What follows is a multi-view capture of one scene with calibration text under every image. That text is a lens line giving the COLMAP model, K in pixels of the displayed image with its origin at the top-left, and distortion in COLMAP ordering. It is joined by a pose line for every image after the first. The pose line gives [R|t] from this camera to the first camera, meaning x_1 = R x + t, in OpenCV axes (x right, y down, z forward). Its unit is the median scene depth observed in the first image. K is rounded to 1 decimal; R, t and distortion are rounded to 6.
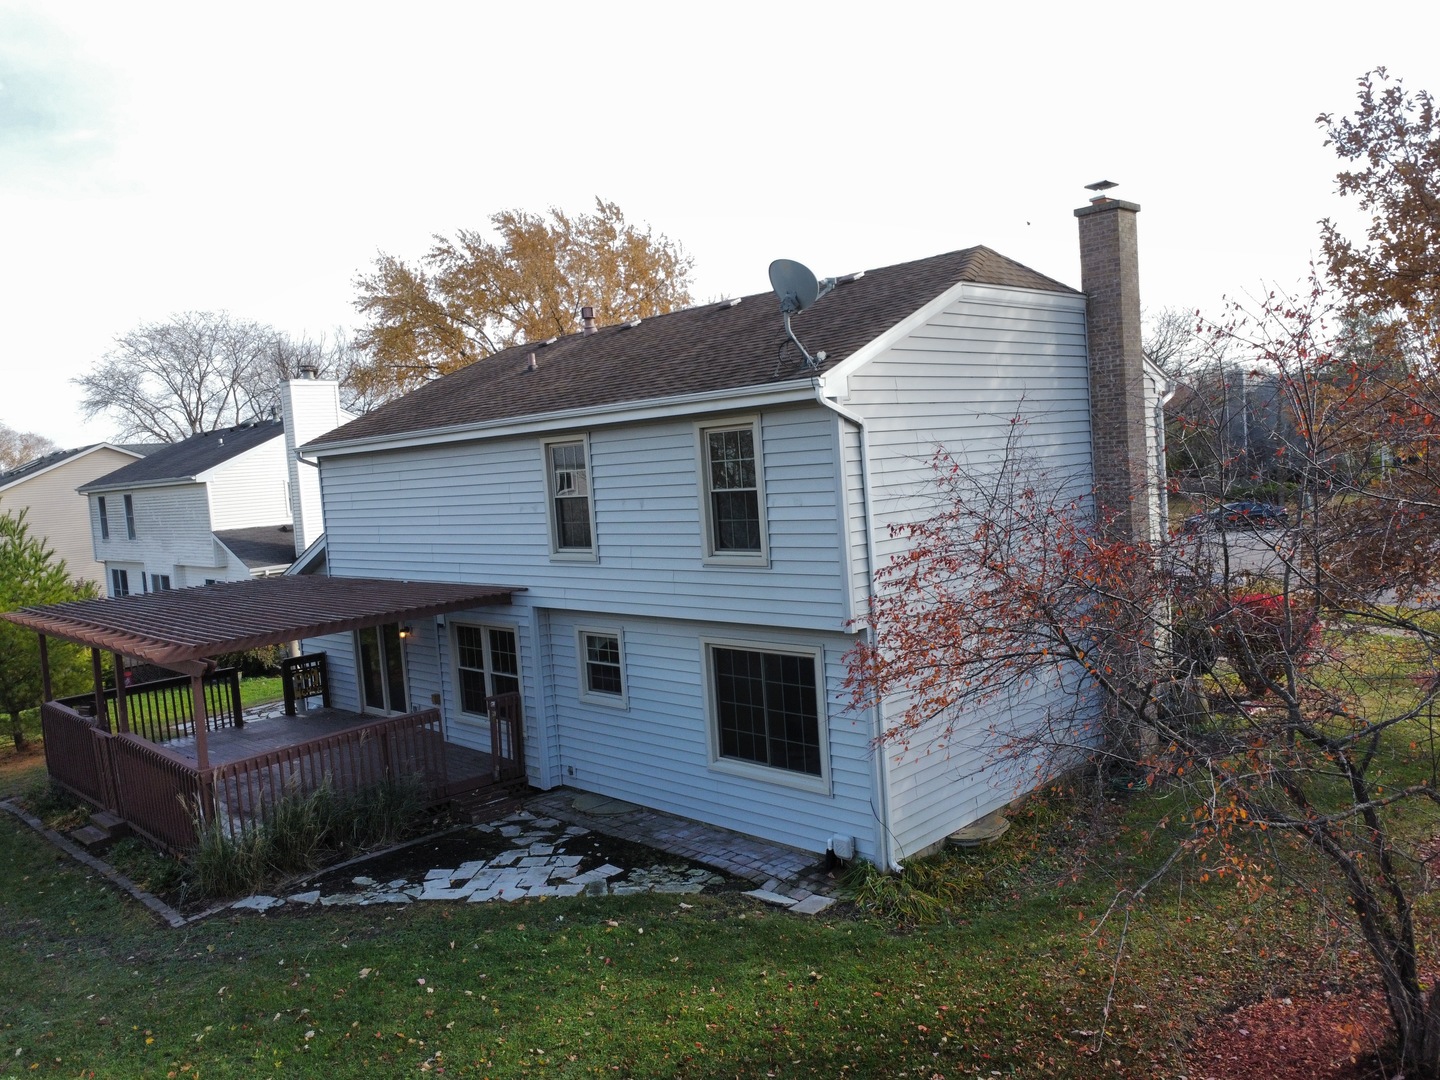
lens RADIAL K [[1079.8, 0, 720.0], [0, 1079.8, 540.0], [0, 0, 1]] dist [0.002693, -0.004323]
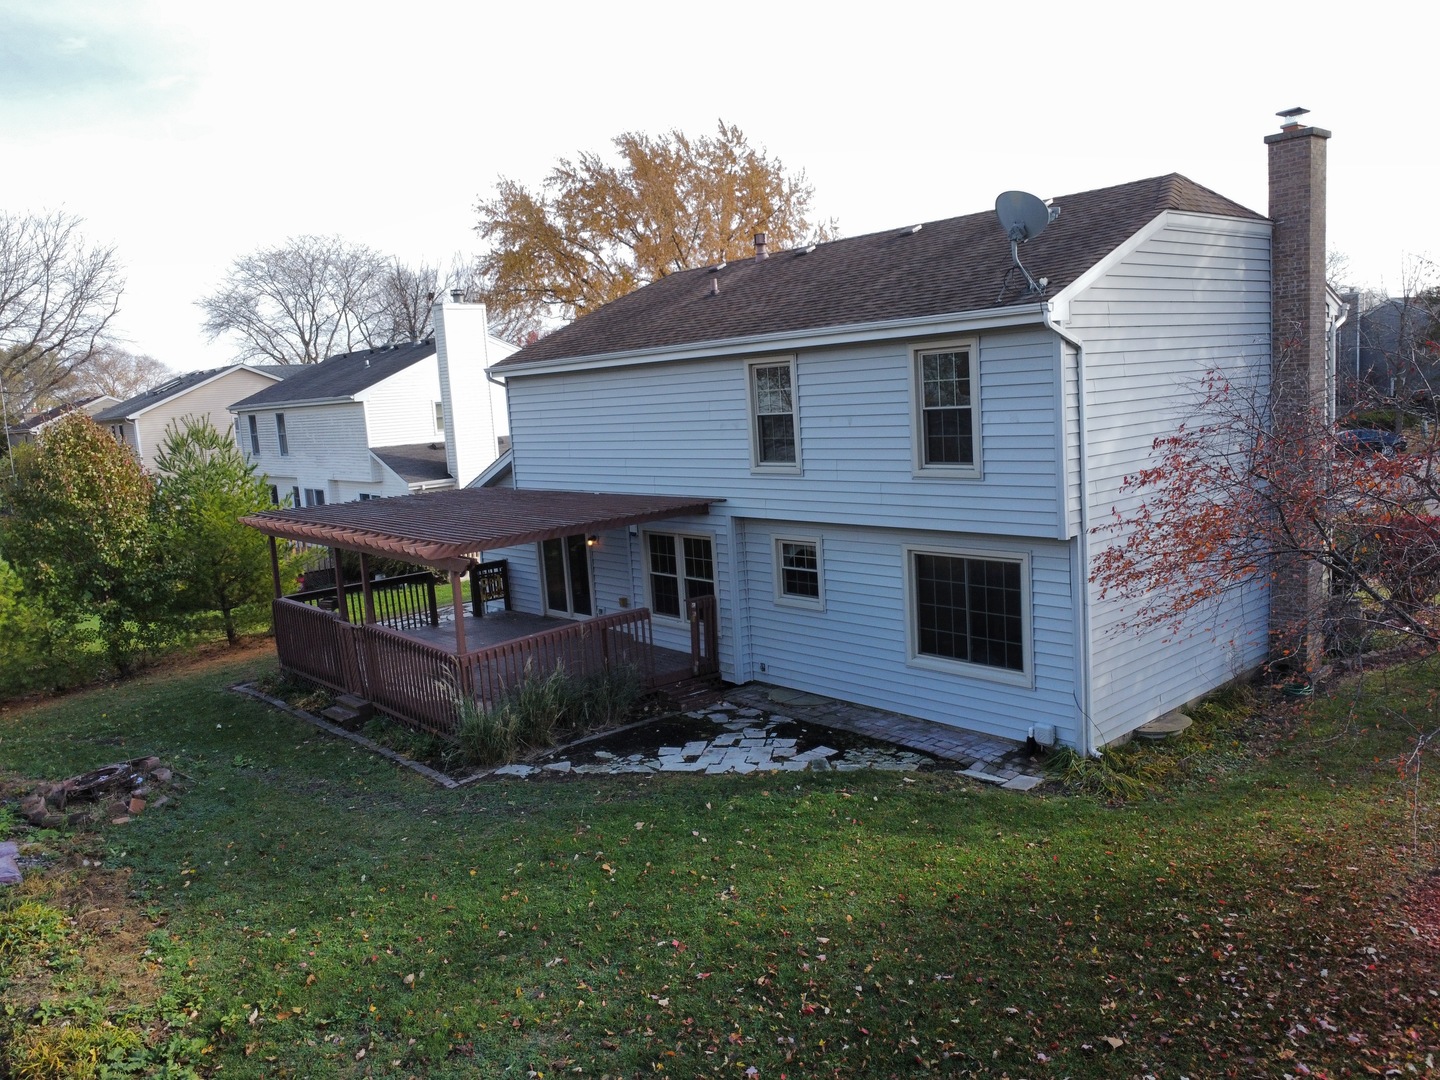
lens RADIAL K [[1079.8, 0, 720.0], [0, 1079.8, 540.0], [0, 0, 1]] dist [0.002693, -0.004323]
pose [[0.997904, 0.014246, -0.063125, -0.124791], [-0.009874, 0.997565, 0.069036, 0.011610], [0.063955, -0.068268, 0.995615, -0.086160]]
